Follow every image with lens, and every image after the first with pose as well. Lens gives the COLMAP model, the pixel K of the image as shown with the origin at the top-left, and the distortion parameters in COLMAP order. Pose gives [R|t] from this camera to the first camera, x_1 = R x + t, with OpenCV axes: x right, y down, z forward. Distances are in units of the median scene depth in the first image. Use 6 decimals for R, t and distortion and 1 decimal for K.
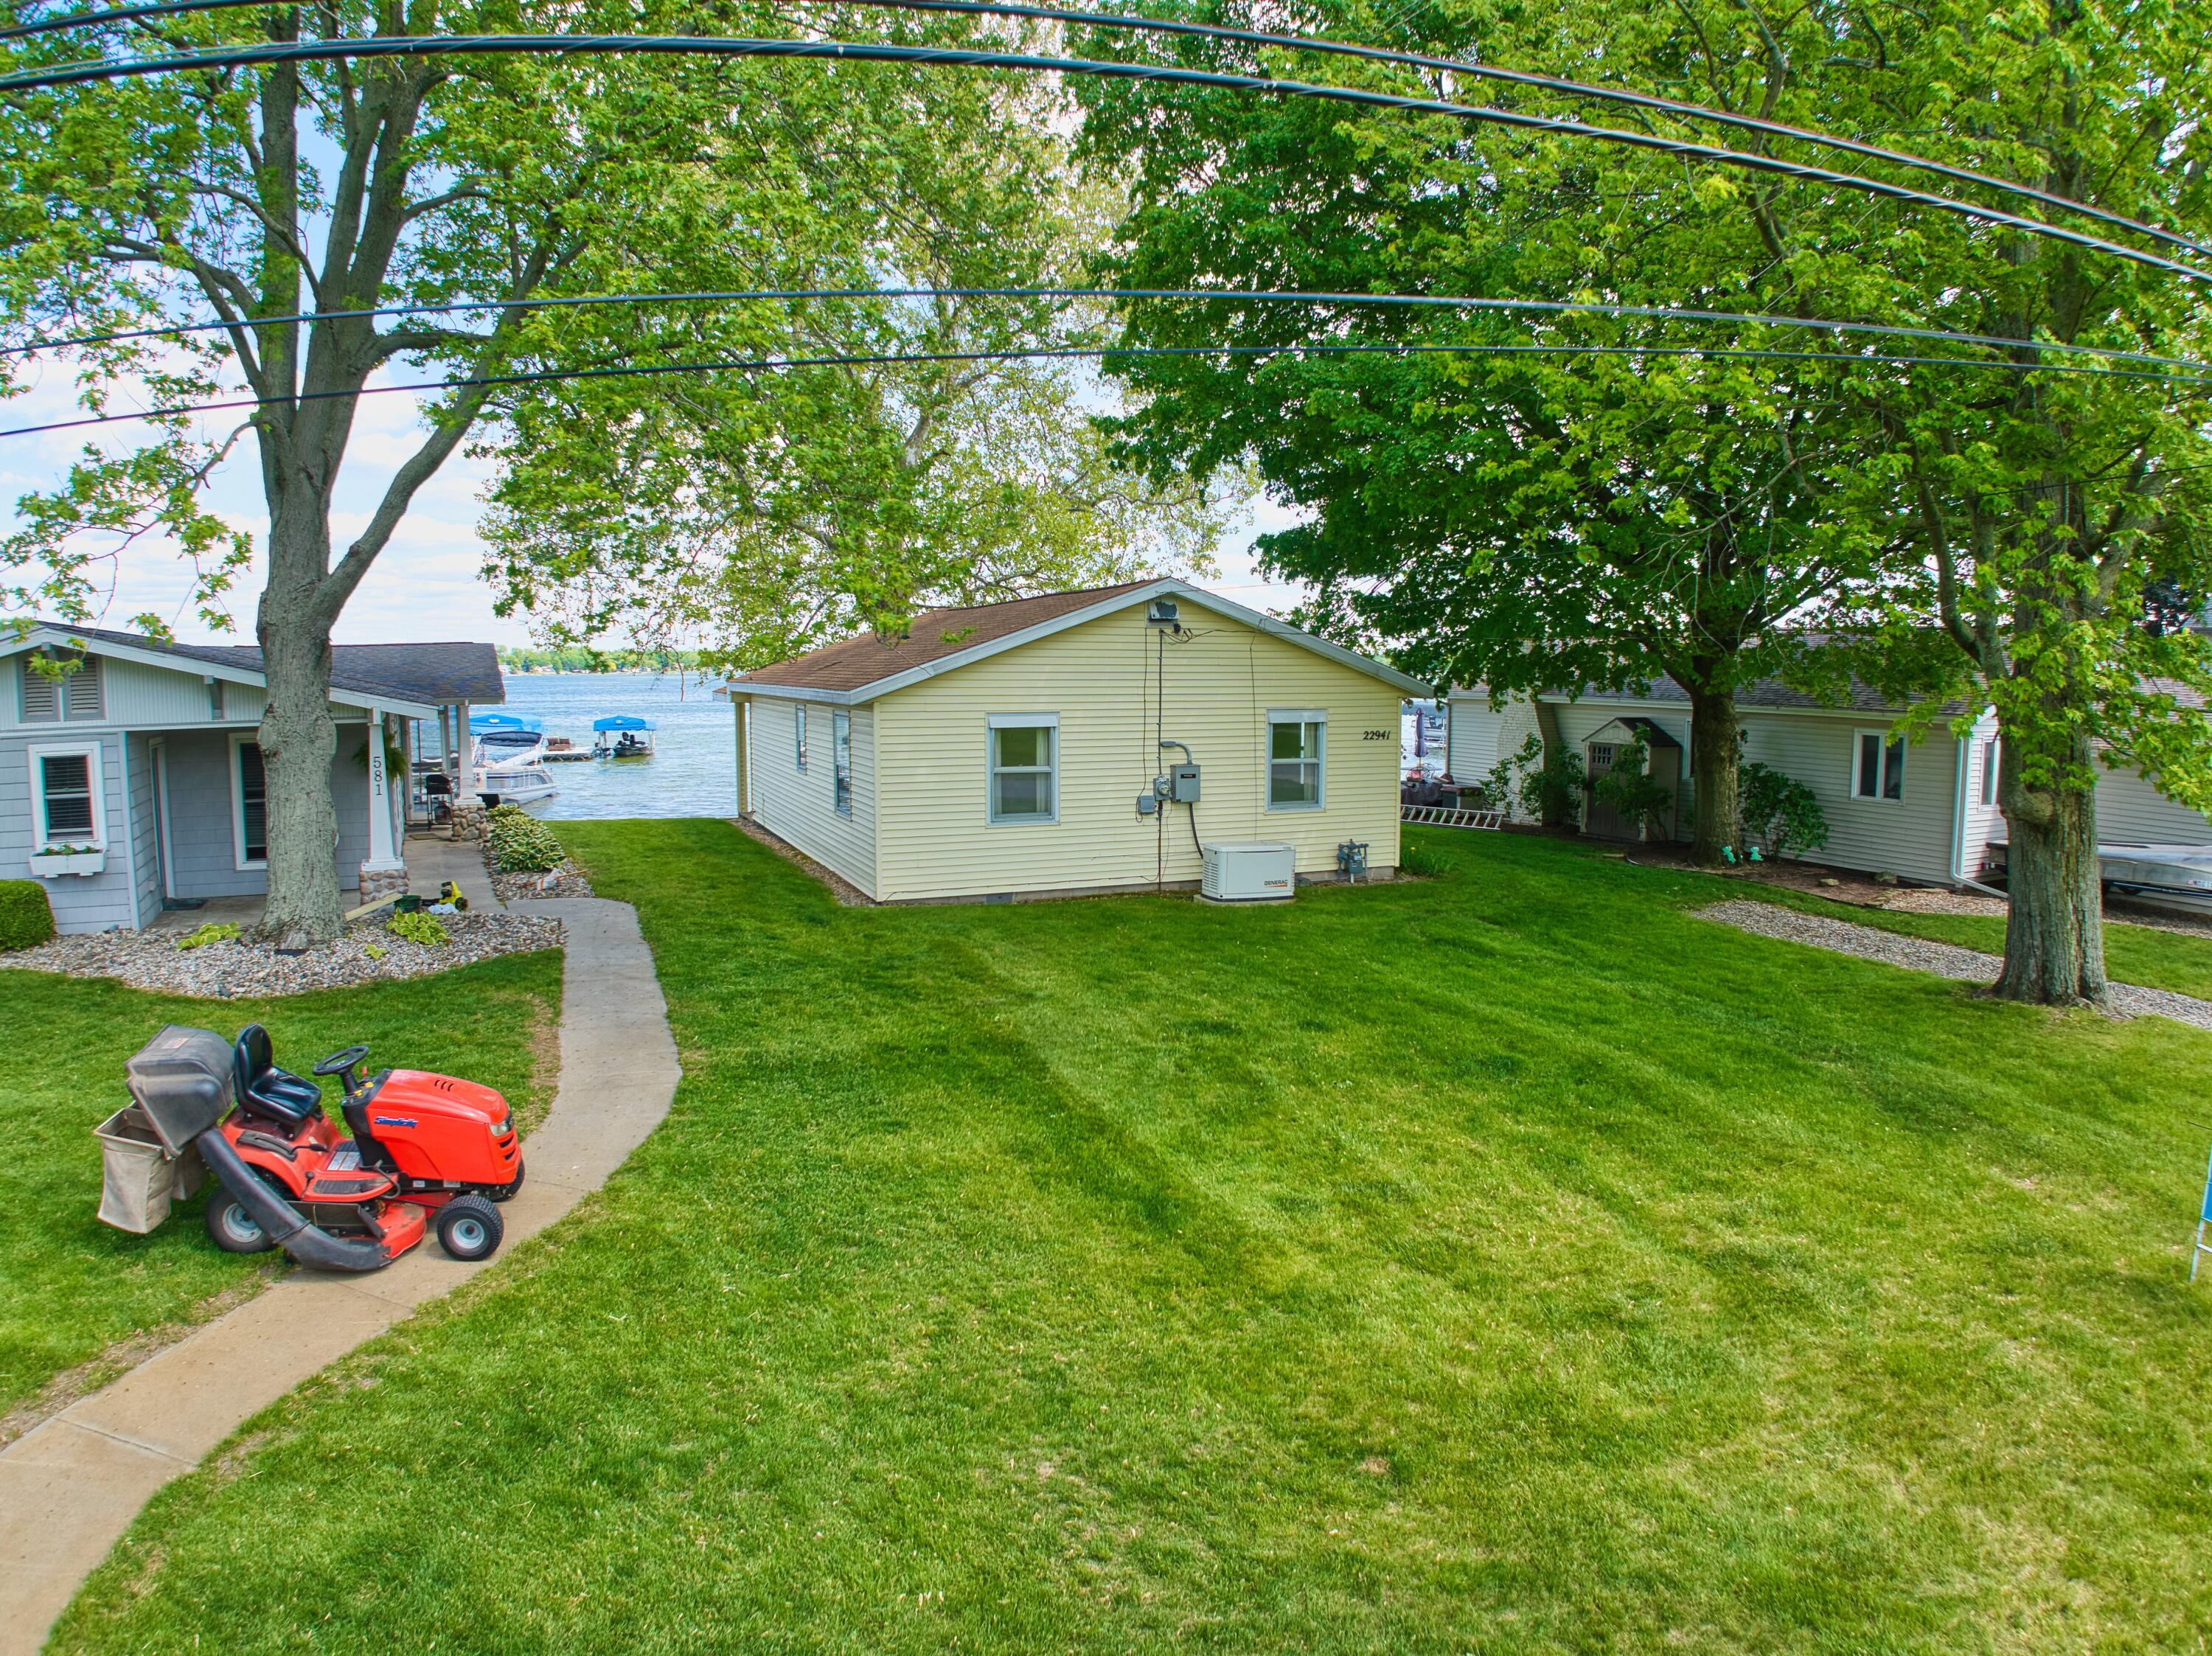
lens RADIAL K [[1357.6, 0, 1125.0], [0, 1357.6, 815.0], [0, 0, 1]] dist [-0.166129, 0.006300]
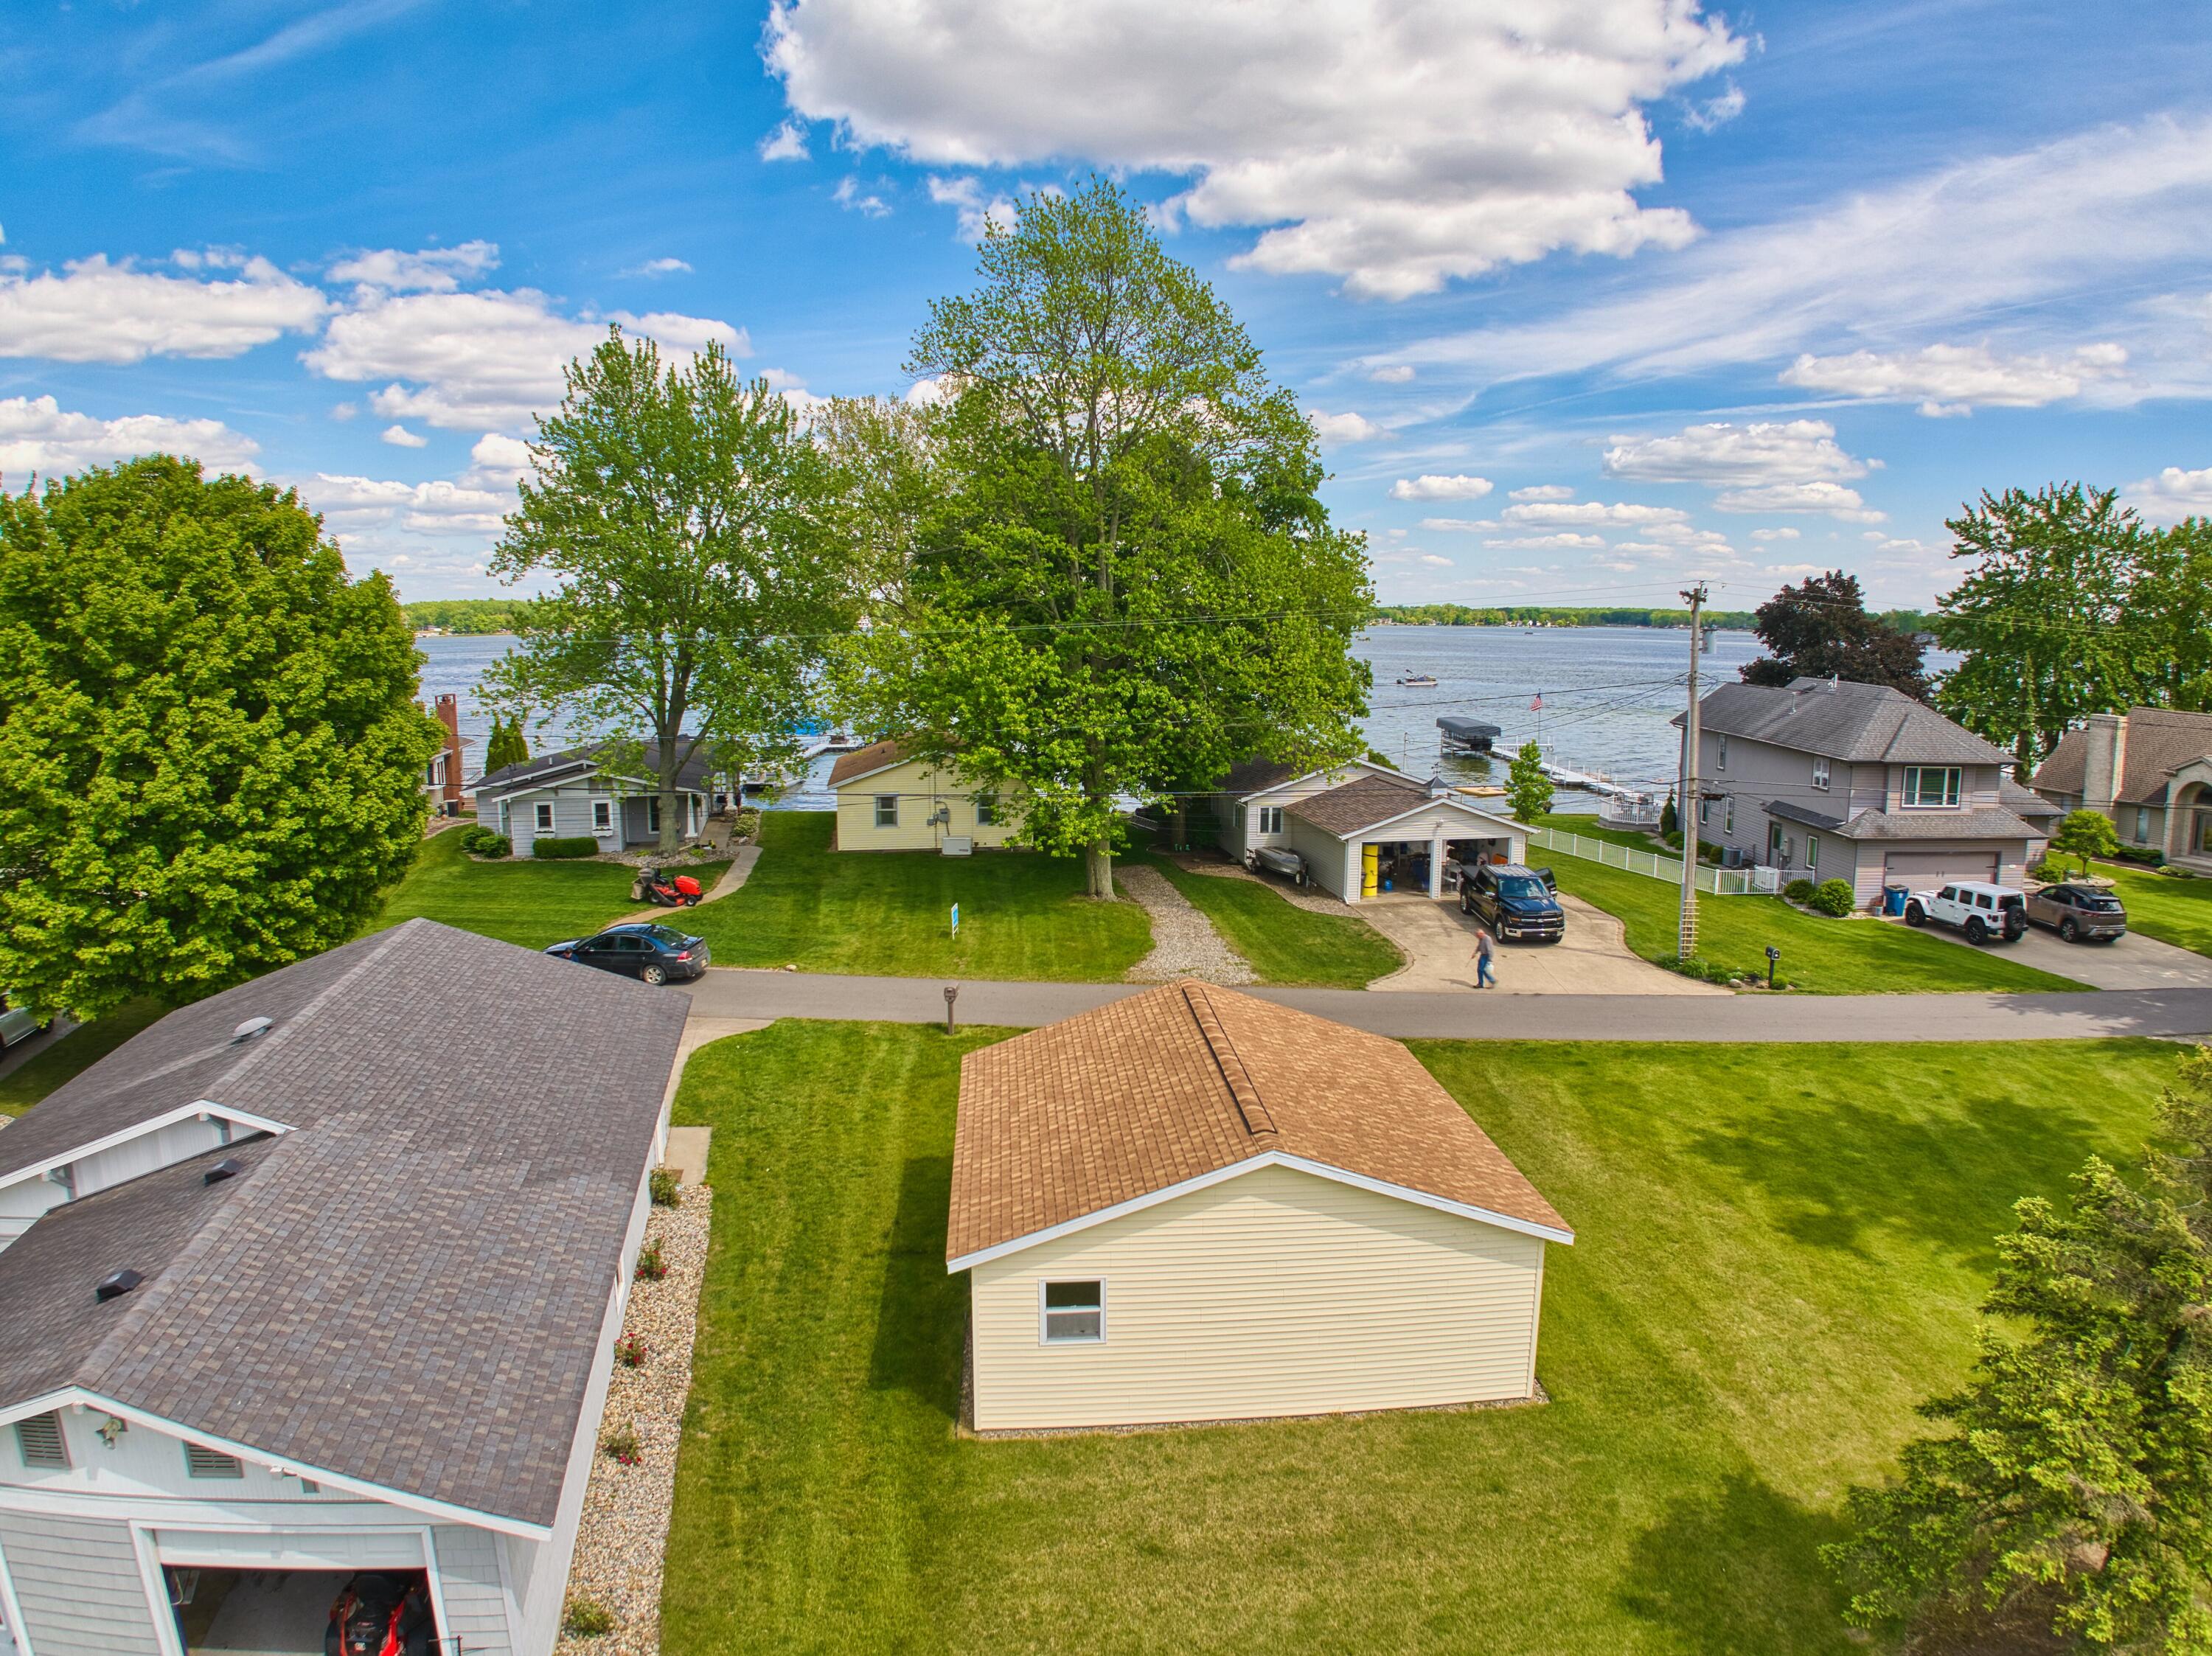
lens RADIAL K [[1352.5, 0, 1137.1], [0, 1352.5, 817.5], [0, 0, 1]] dist [-0.164374, 0.012149]
pose [[0.969859, 0.036245, -0.240956, 1.216731], [-0.026648, 0.998721, 0.042970, -0.162892], [0.242205, -0.035254, 0.969584, -1.832155]]
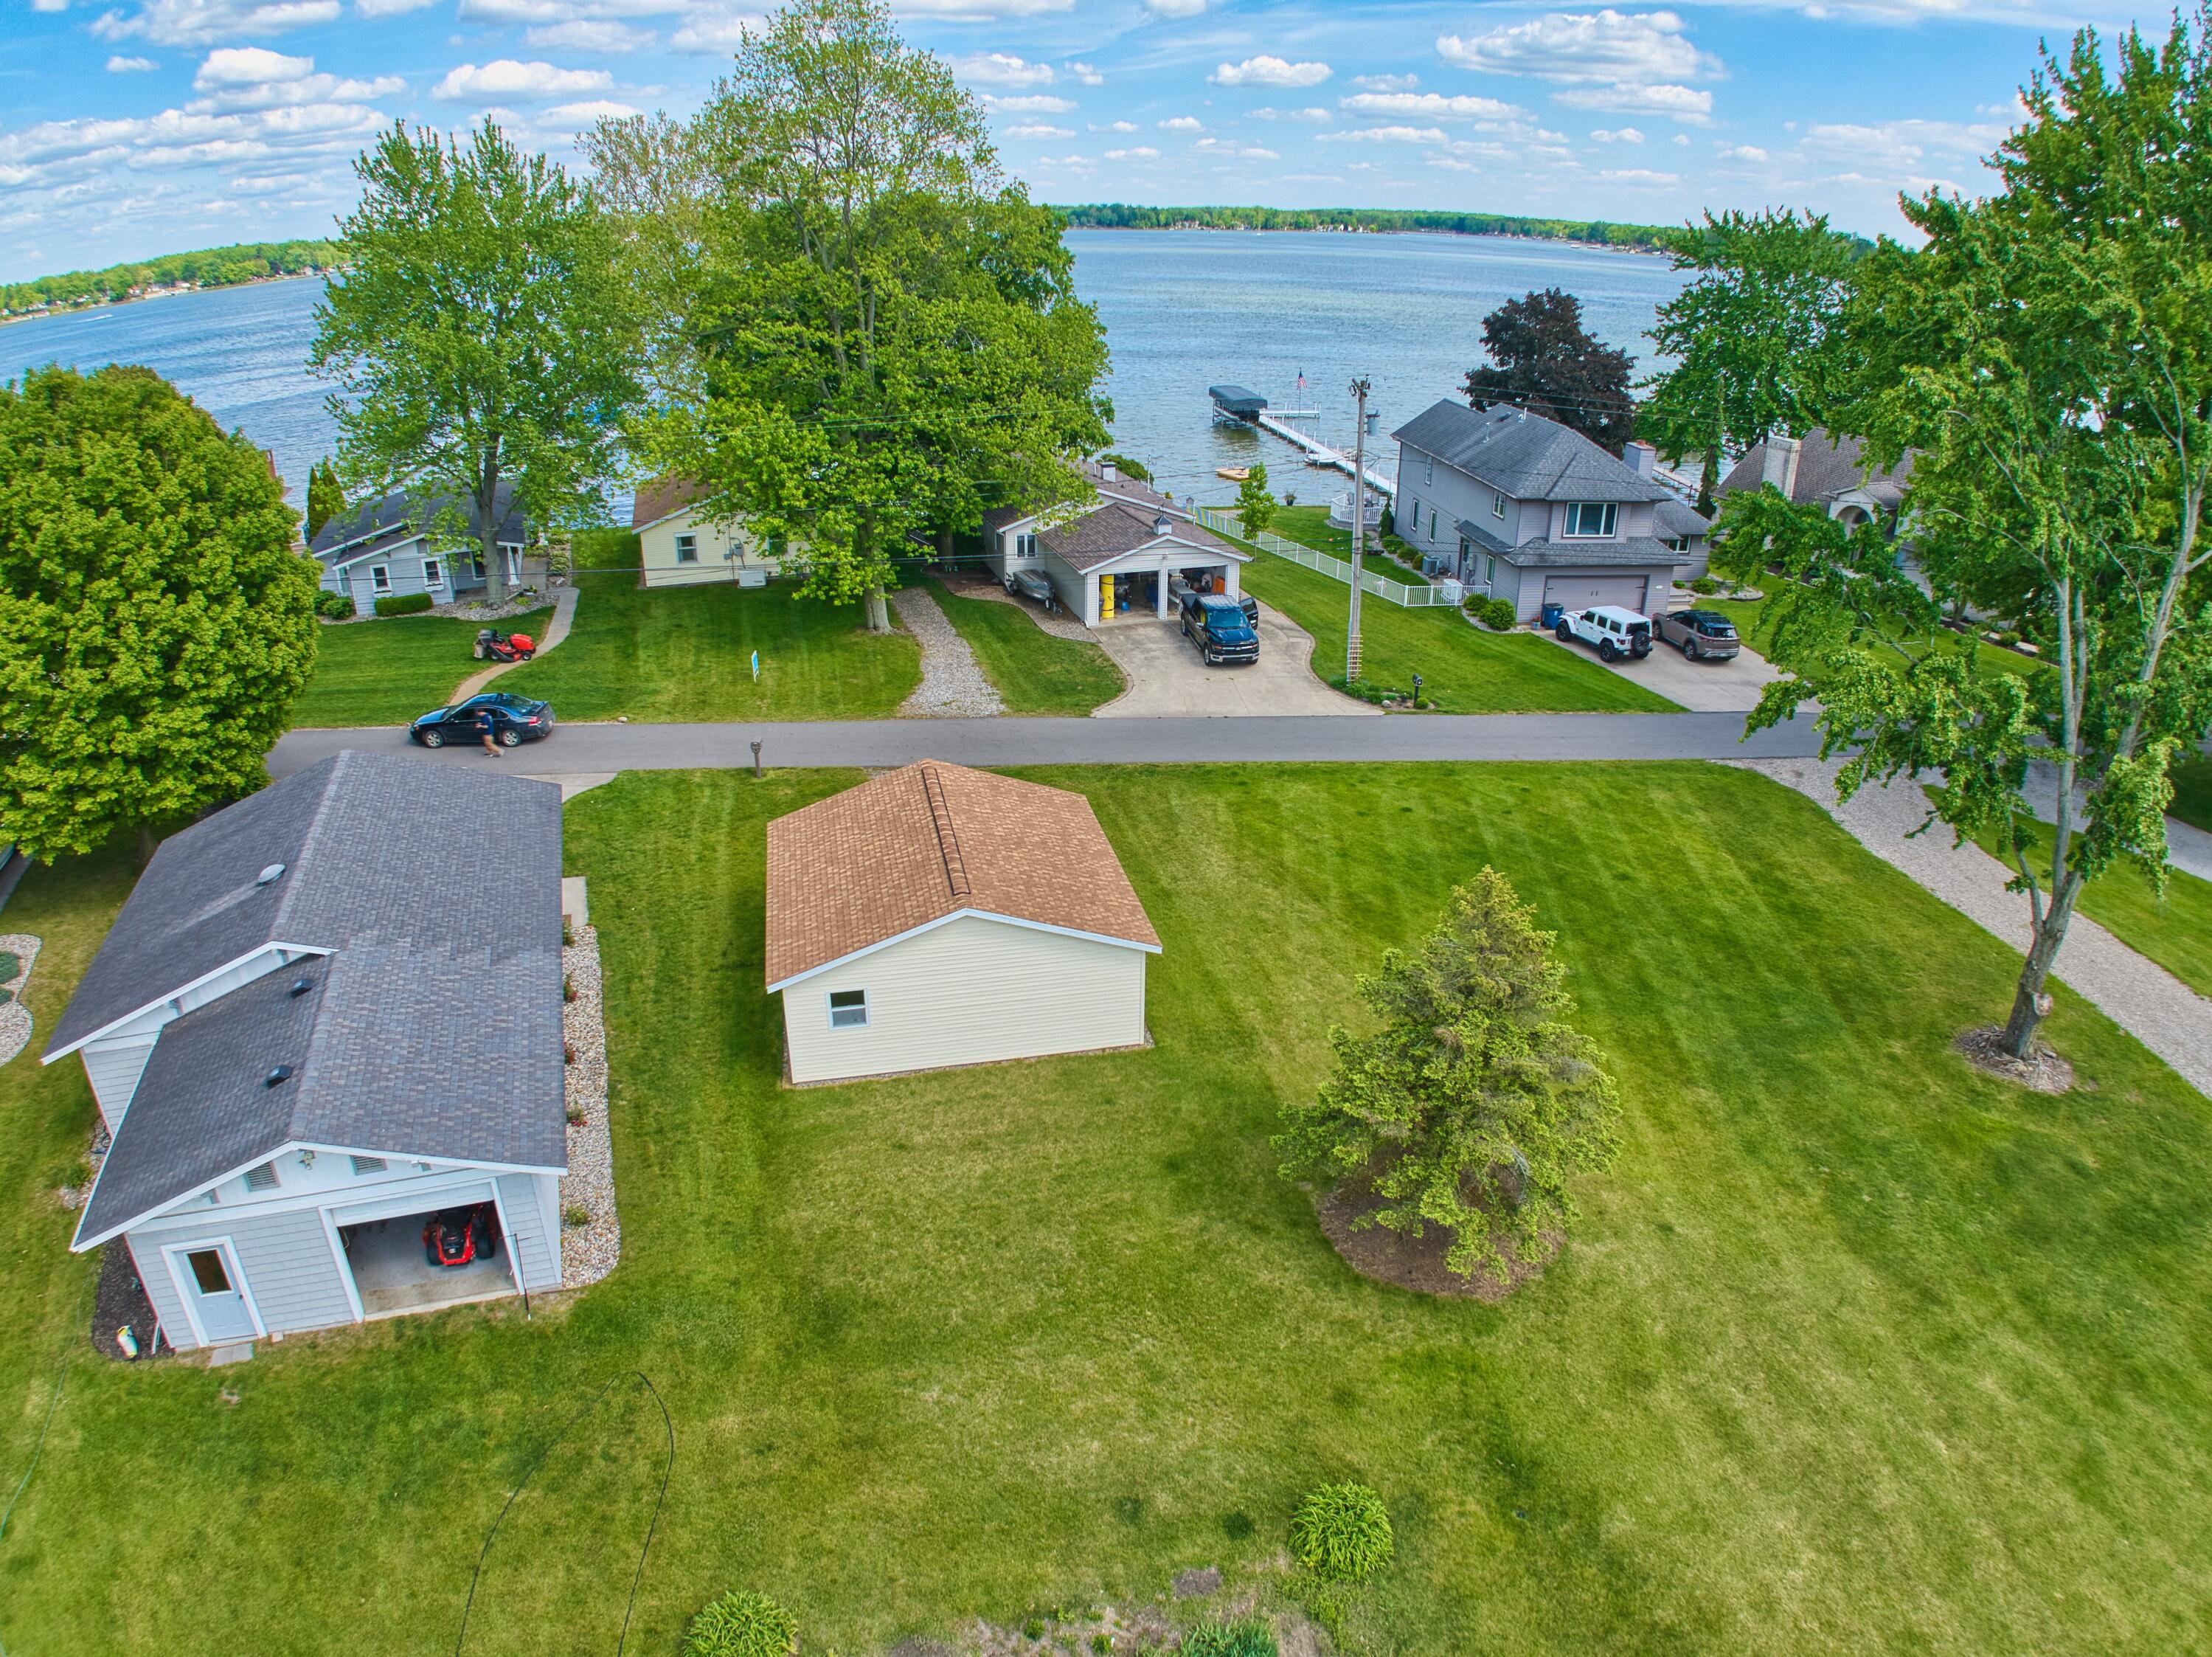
lens RADIAL K [[1357.3, 0, 1106.0], [0, 1357.3, 828.5], [0, 0, 1]] dist [-0.150009, -0.002135]
pose [[0.991981, 0.053045, -0.114719, 1.417048], [-0.013215, 0.946221, 0.323252, -0.467288], [0.125696, -0.319144, 0.939334, -2.287795]]
